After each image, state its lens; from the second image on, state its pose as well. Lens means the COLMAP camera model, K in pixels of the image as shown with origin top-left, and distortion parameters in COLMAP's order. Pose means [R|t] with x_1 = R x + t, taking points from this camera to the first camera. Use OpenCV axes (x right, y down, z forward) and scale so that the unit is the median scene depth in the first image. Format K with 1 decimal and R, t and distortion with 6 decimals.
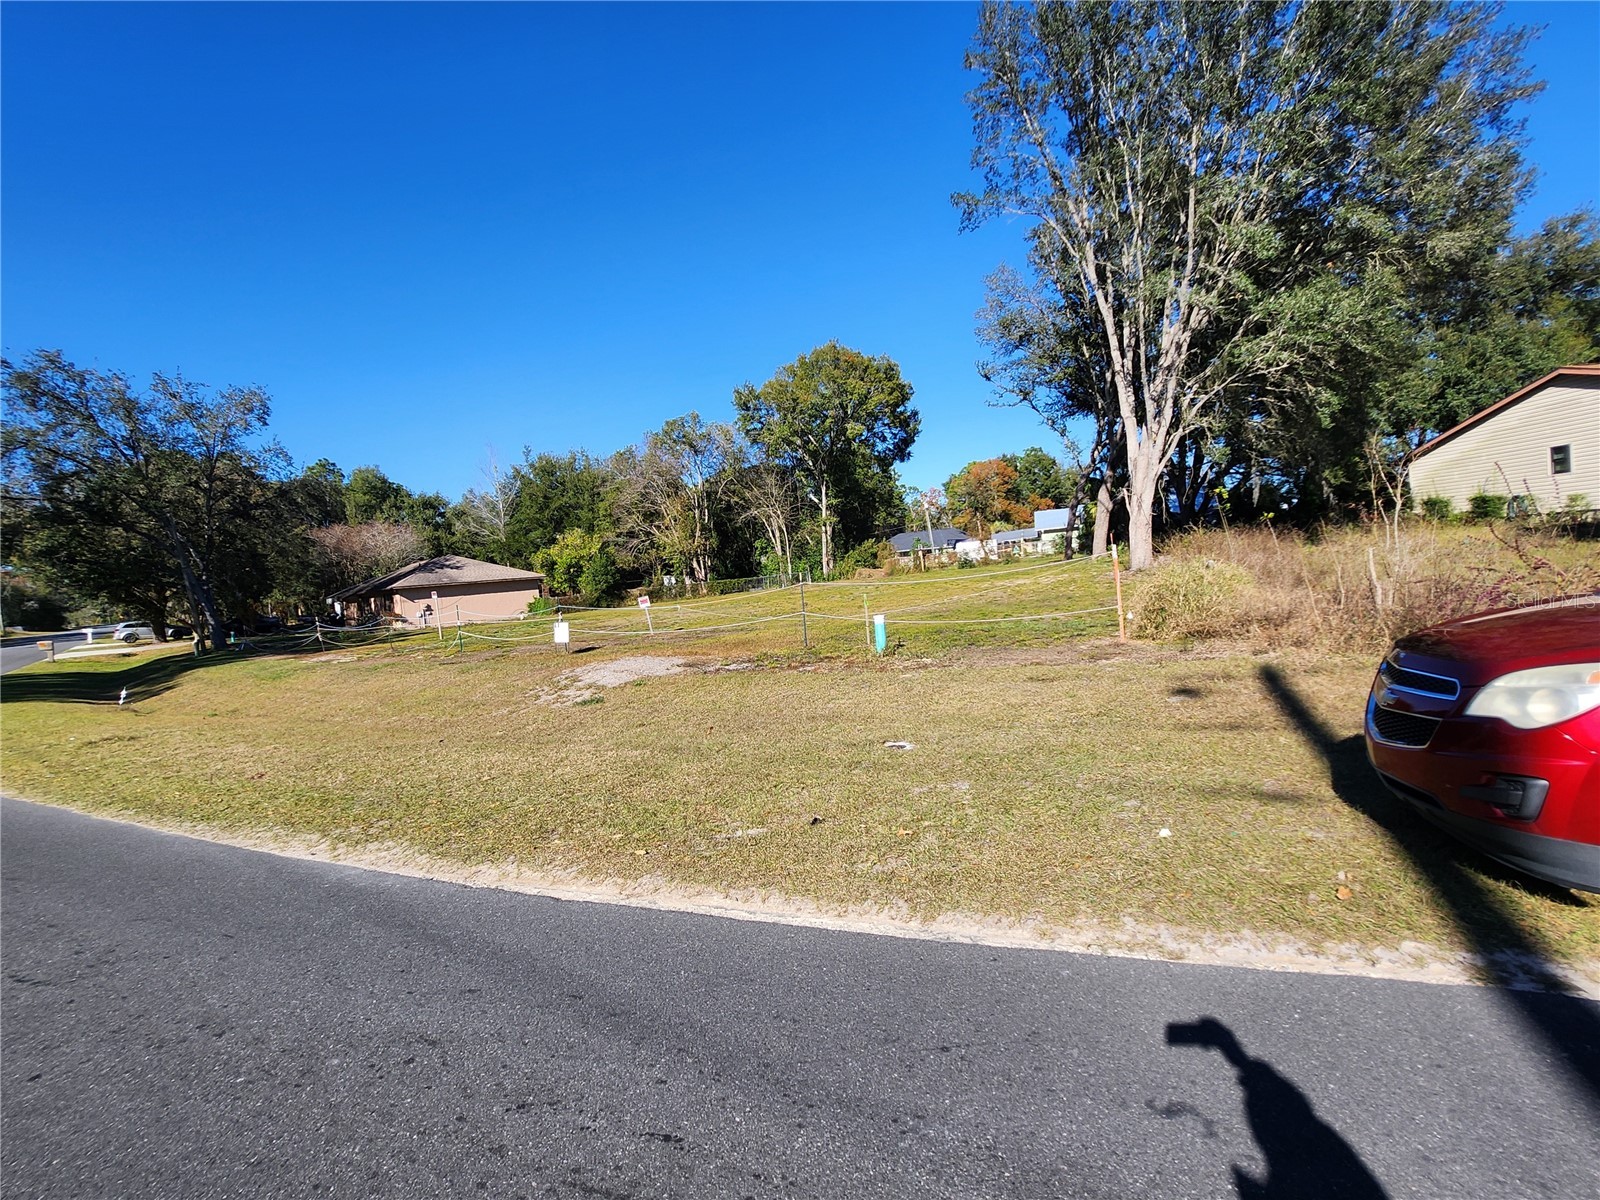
lens RADIAL K [[752.3, 0, 791.8], [0, 752.3, 605.2], [0, 0, 1]] dist [-0.015606, 0.001417]
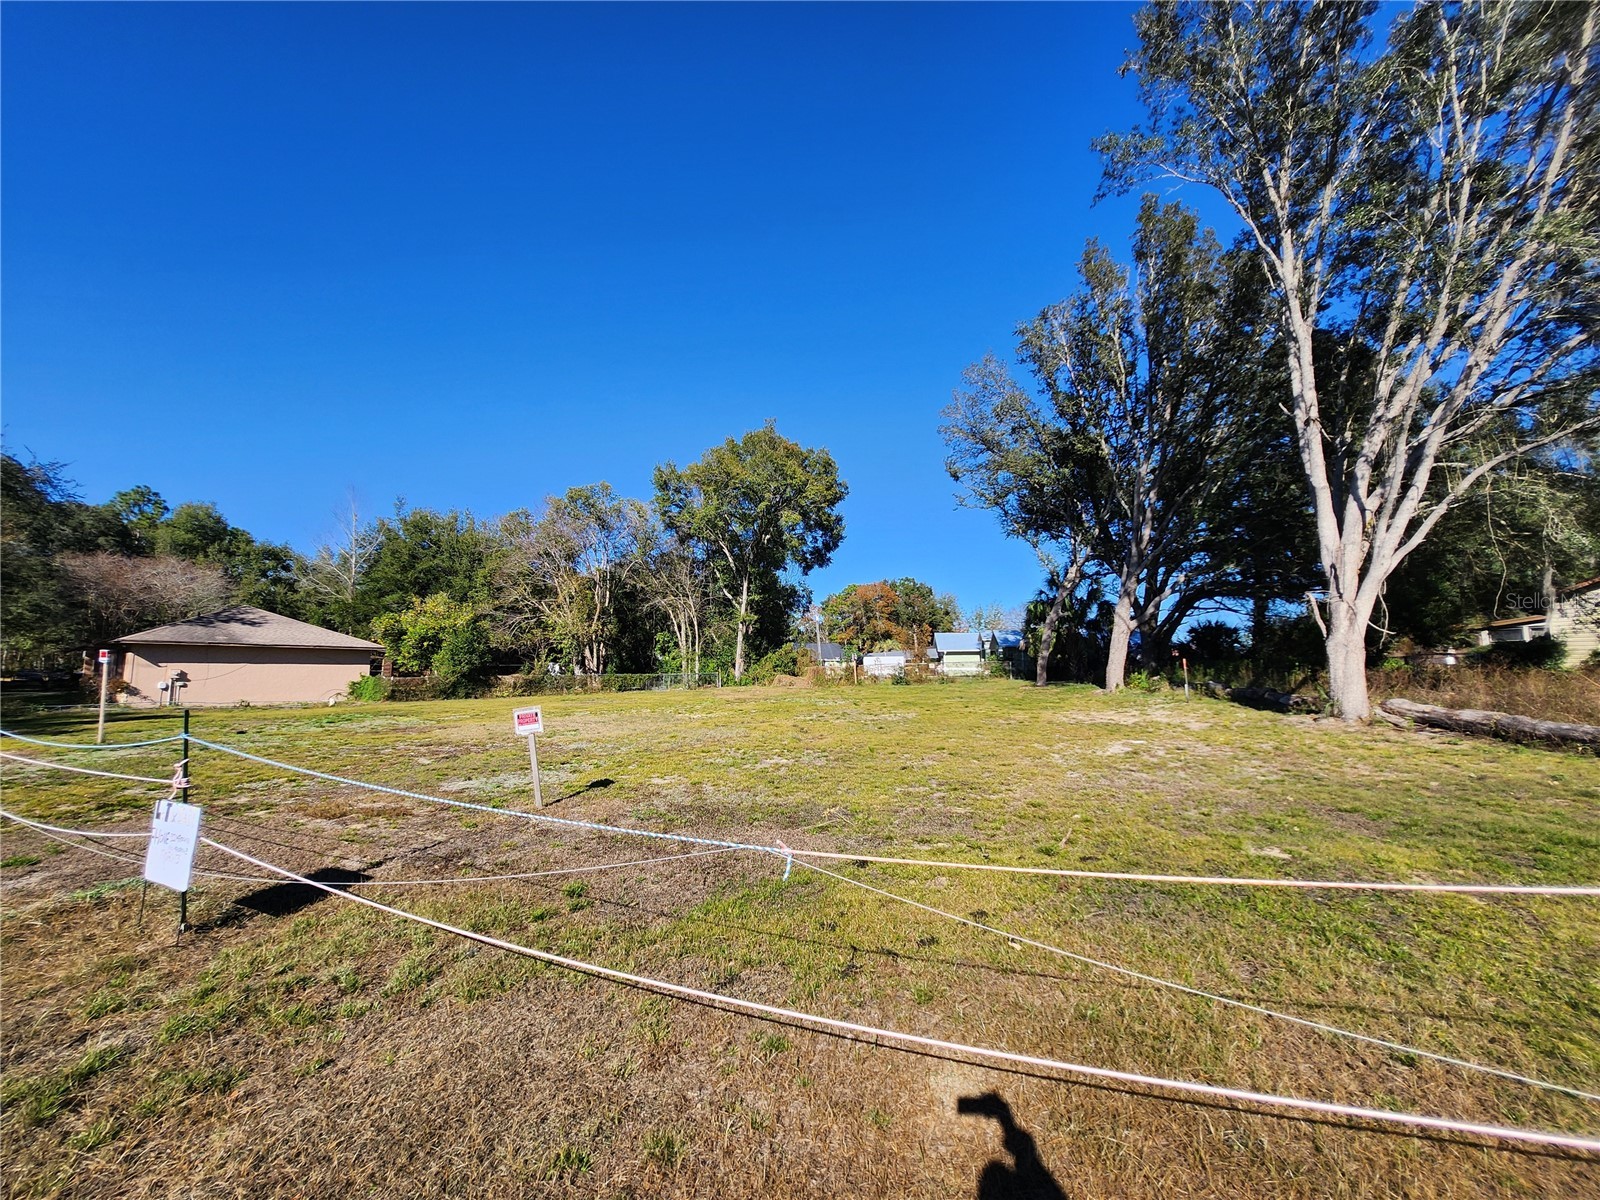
lens RADIAL K [[642.7, 0, 791.7], [0, 642.7, 597.3], [0, 0, 1]] dist [-0.017779, 0.000592]
pose [[0.975409, 0.110135, 0.190915, -0.054218], [-0.077056, 0.981943, -0.172773, -0.009049], [-0.206496, 0.153813, 0.966282, 0.270626]]
